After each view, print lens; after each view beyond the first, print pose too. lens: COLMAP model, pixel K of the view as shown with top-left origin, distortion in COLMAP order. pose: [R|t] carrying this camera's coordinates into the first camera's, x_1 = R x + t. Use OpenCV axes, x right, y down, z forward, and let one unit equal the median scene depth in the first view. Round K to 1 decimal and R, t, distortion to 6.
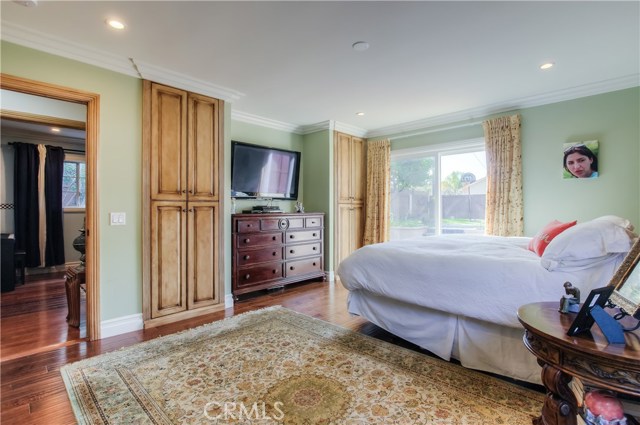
lens RADIAL K [[305.2, 0, 325.0], [0, 305.2, 212.5], [0, 0, 1]] dist [0.001049, 0.000258]
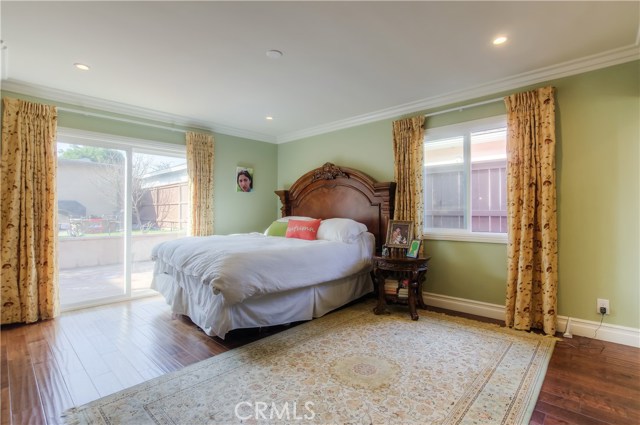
lens RADIAL K [[305.2, 0, 325.0], [0, 305.2, 212.5], [0, 0, 1]] dist [0.001049, 0.000258]
pose [[0.008844, 0.000430, 0.999961, -0.674884], [0.011987, 0.999928, -0.000536, -0.006684], [-0.999889, 0.011991, 0.008838, 0.610628]]
